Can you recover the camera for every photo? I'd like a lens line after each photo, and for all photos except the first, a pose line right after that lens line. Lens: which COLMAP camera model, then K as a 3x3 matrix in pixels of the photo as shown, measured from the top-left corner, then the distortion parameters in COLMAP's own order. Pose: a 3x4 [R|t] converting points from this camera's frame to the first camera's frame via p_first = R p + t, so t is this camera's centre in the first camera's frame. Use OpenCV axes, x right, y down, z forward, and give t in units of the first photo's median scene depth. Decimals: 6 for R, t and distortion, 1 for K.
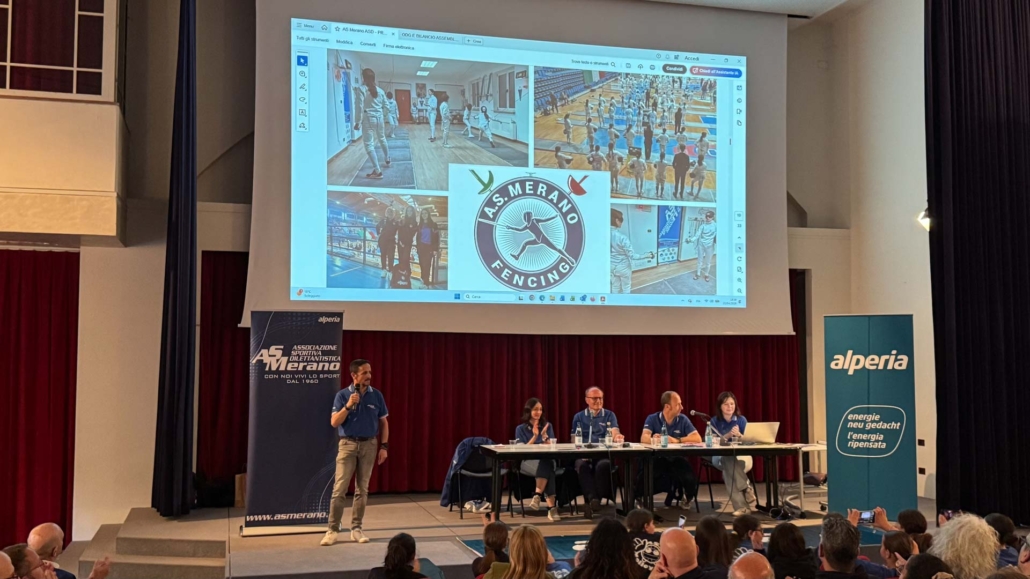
lens RADIAL K [[1020.4, 0, 521.5], [0, 1020.4, 287.1], [0, 0, 1]] dist [0.145827, -0.299951]
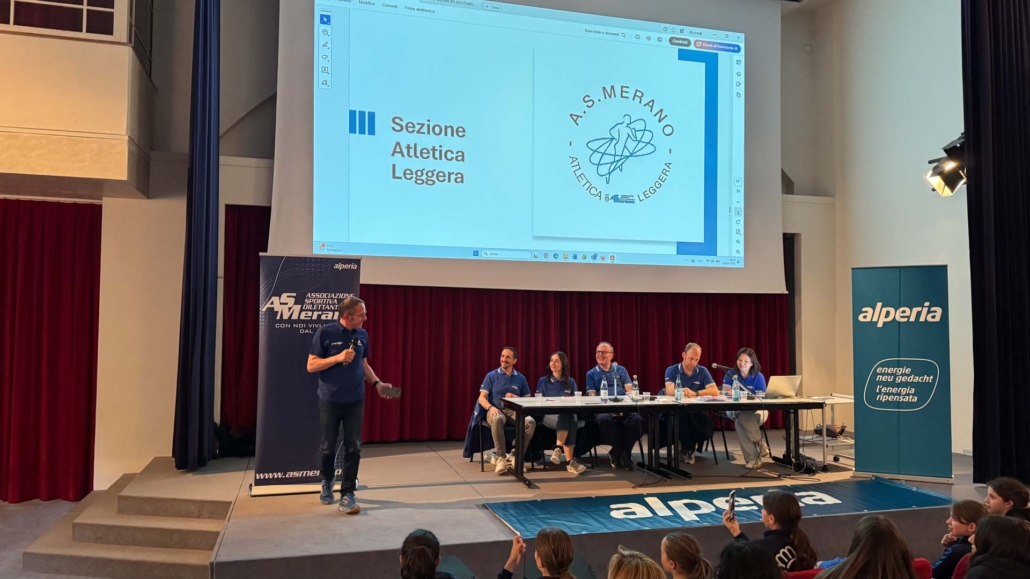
lens RADIAL K [[733.2, 0, 516.7], [0, 733.2, 285.6], [0, 0, 1]] dist [0.039545, -0.054548]
pose [[0.999905, 0.004689, 0.012939, -0.035989], [-0.004893, 0.999863, 0.015807, 0.035891], [-0.012863, -0.015868, 0.999791, 0.303843]]
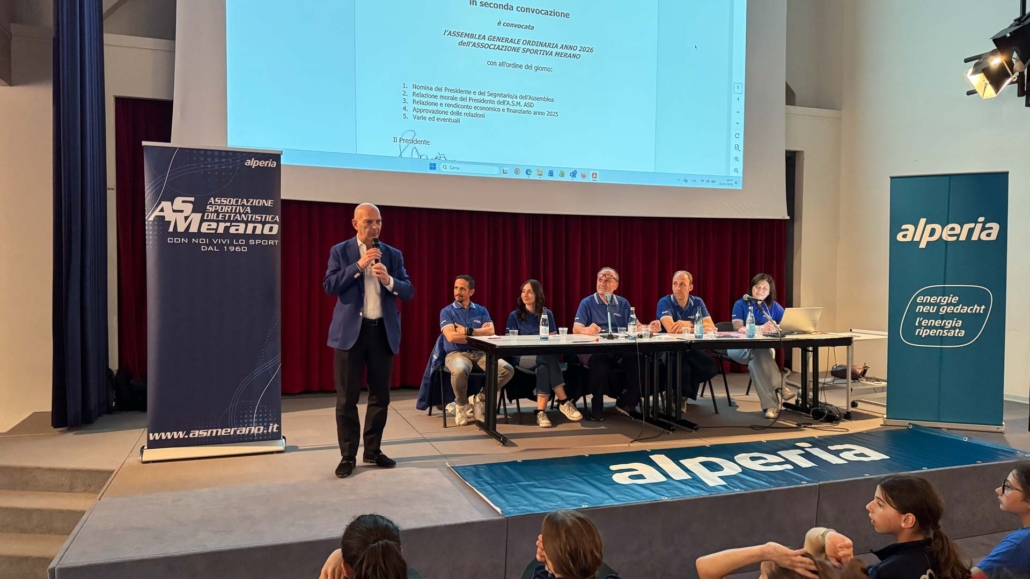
lens RADIAL K [[725.5, 0, 516.1], [0, 725.5, 297.3], [0, 0, 1]] dist [0.066535, -0.093875]
pose [[0.997196, 0.000237, 0.074833, -0.045527], [-0.007616, 0.995124, 0.098335, 0.069065], [-0.074445, -0.098629, 0.992336, 0.444939]]
